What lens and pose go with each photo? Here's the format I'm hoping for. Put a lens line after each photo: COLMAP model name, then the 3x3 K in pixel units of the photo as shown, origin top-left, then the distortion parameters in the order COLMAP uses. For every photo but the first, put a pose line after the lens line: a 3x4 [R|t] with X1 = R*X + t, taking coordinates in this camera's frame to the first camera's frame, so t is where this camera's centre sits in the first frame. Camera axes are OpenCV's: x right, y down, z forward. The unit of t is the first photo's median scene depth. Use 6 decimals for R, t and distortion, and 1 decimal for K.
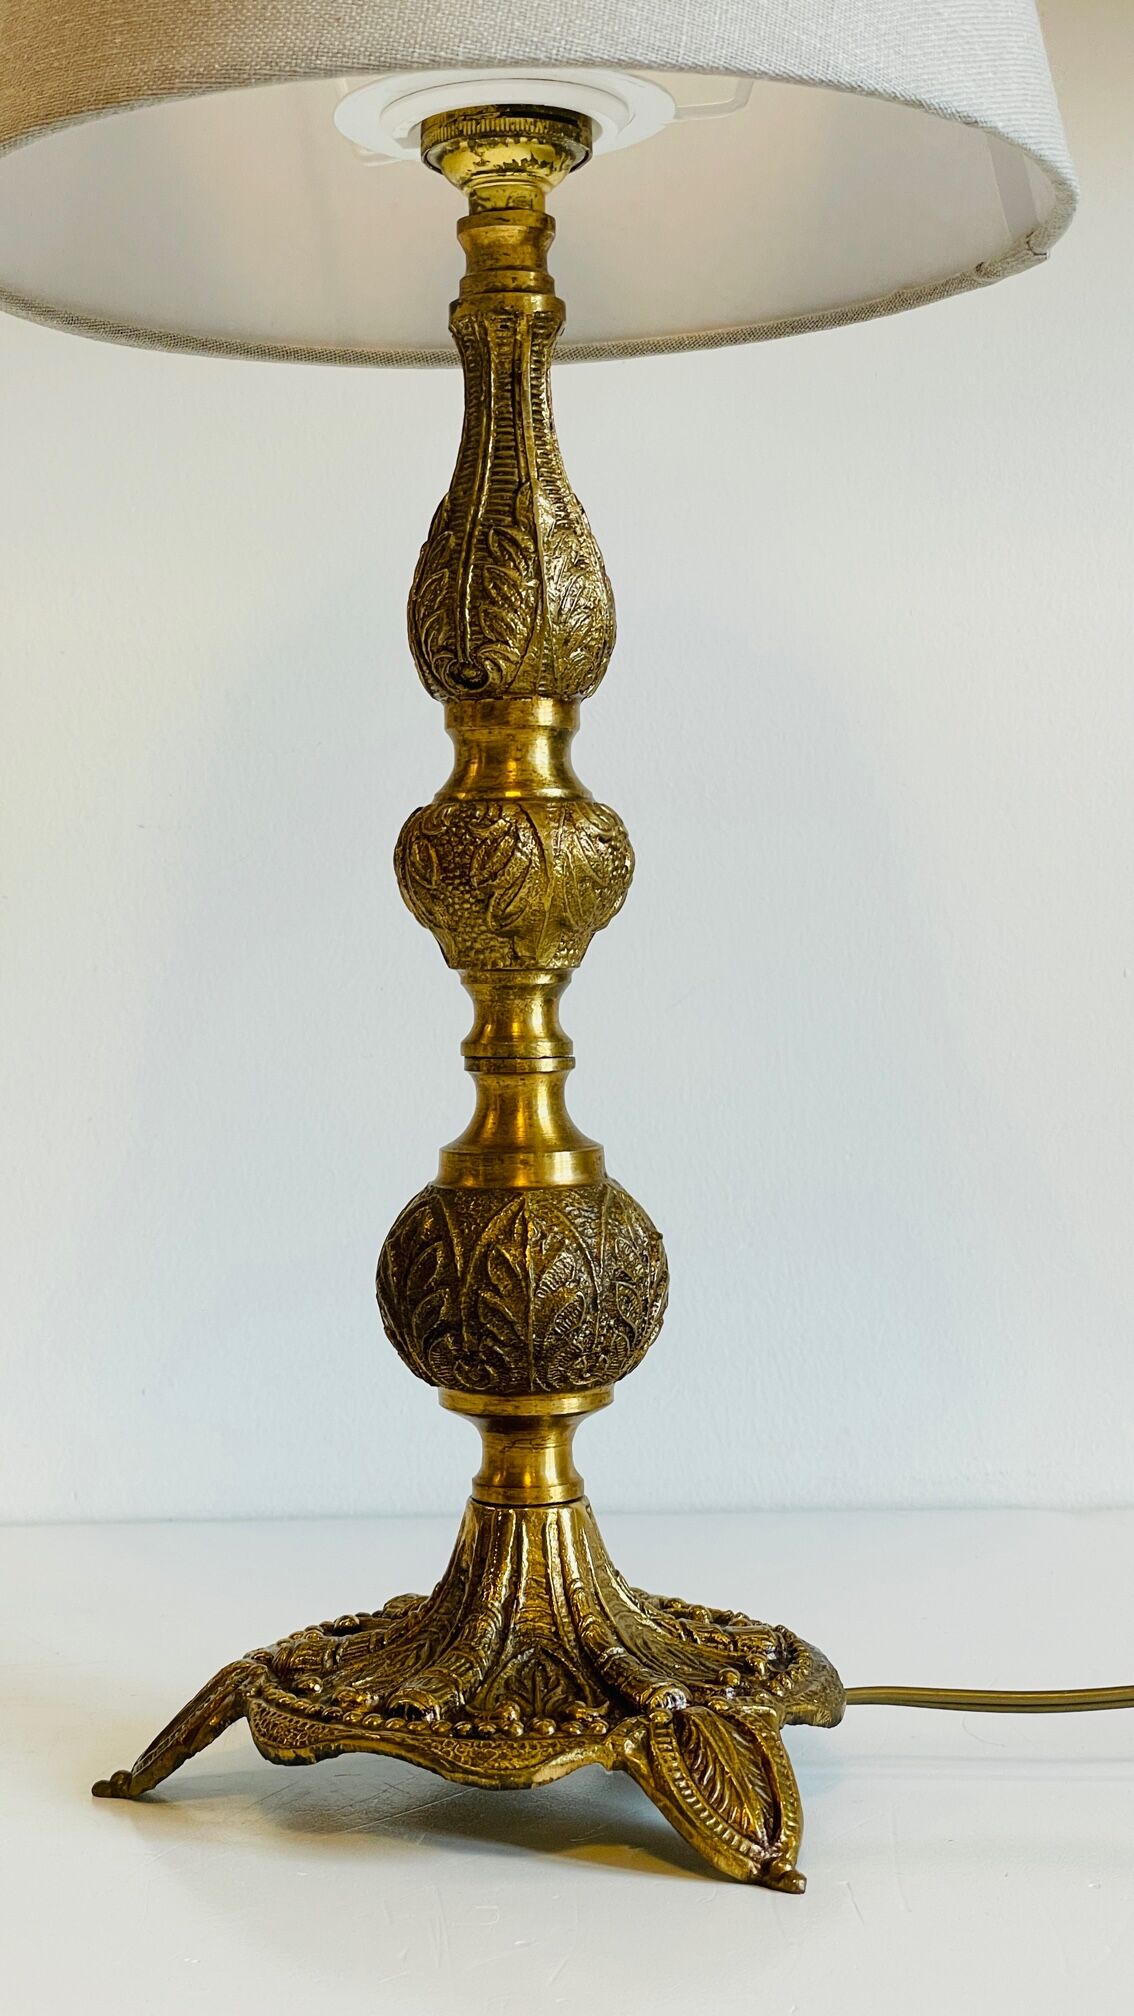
lens RADIAL K [[3098.9, 0, 539.2], [0, 3098.9, 984.1], [0, 0, 1]] dist [-0.021417, 0.835093]
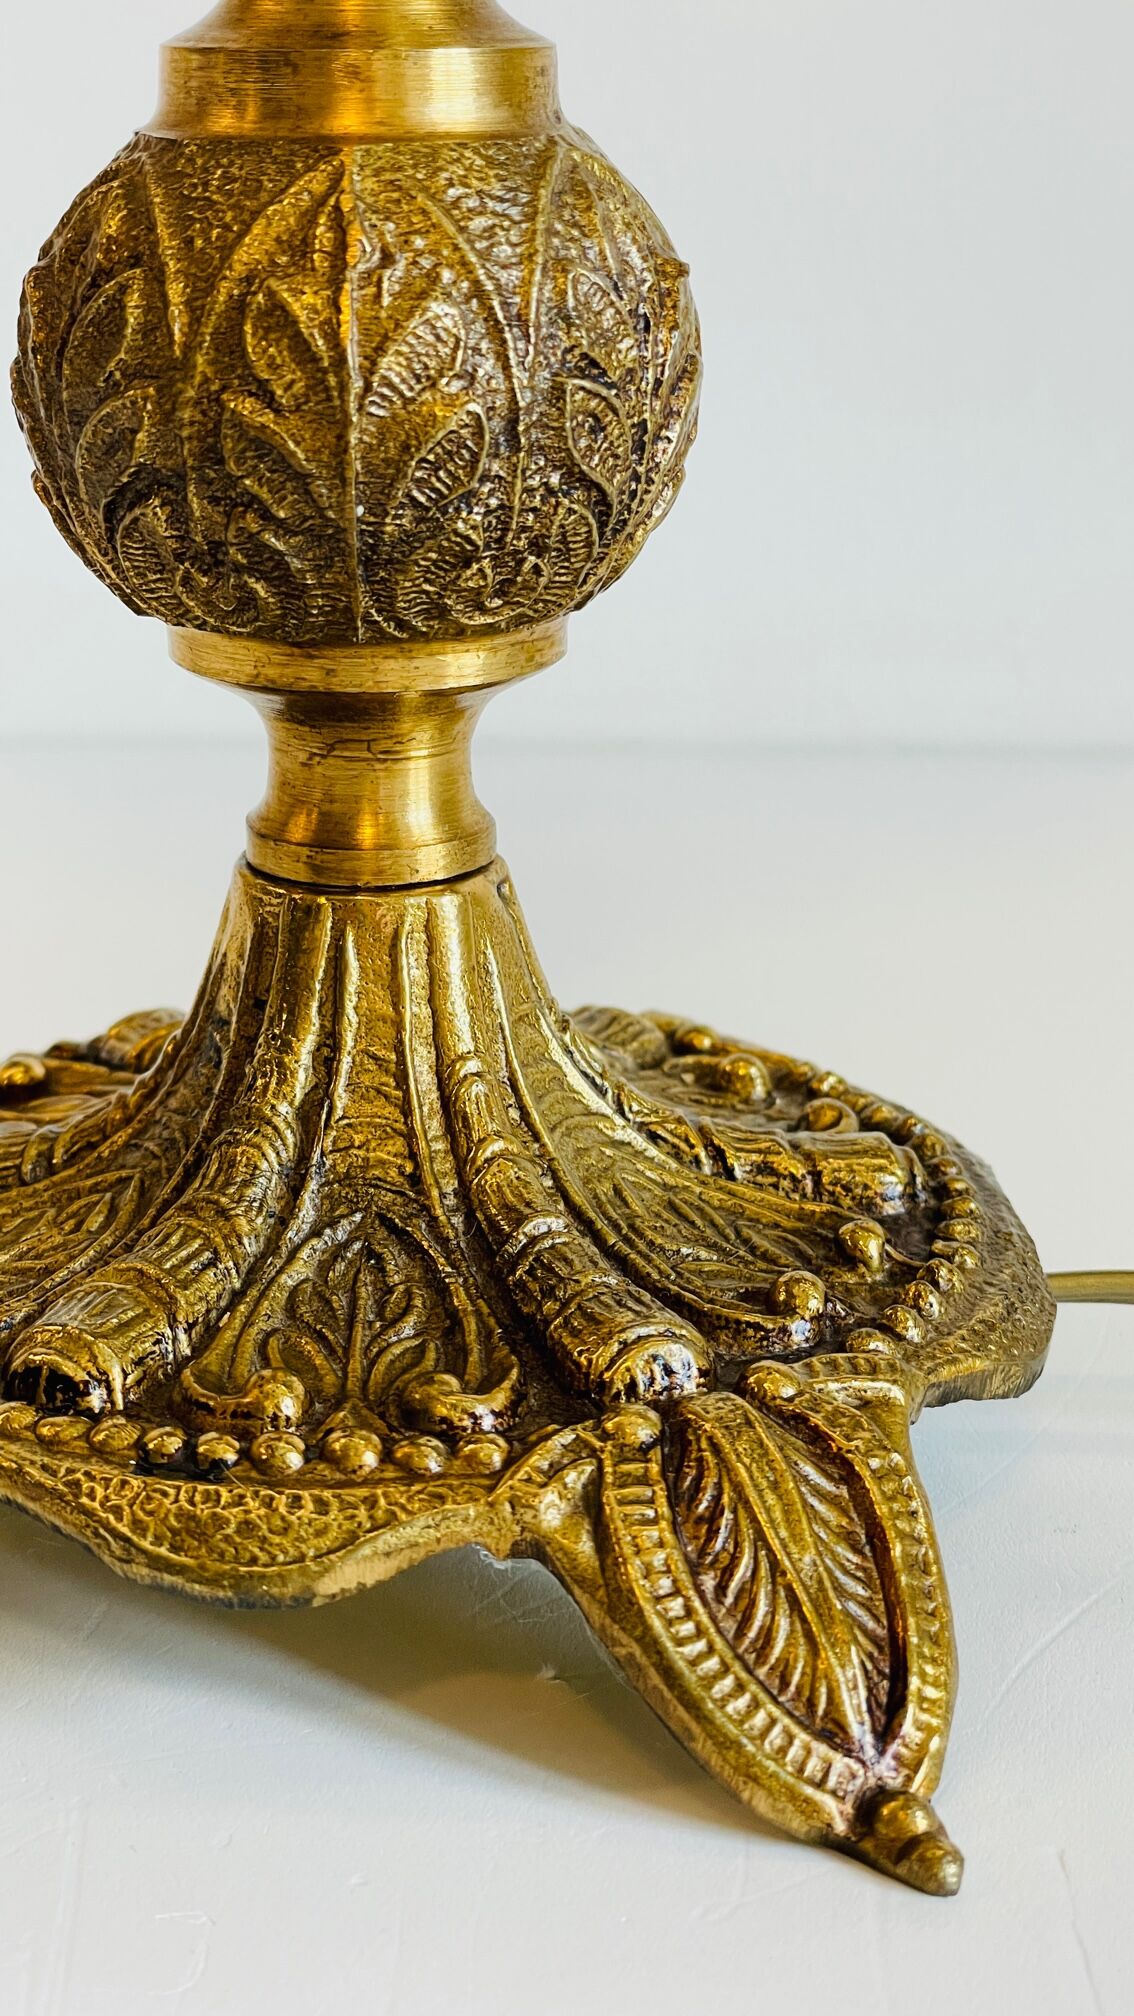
lens RADIAL K [[3215.4, 0, 524.0], [0, 3215.4, 1020.6], [0, 0, 1]] dist [-0.062667, 1.095640]
pose [[0.999307, 0.028051, -0.024477, 0.031835], [-0.019617, 0.955550, 0.294175, 0.052144], [0.031641, -0.293491, 0.955438, 0.568475]]
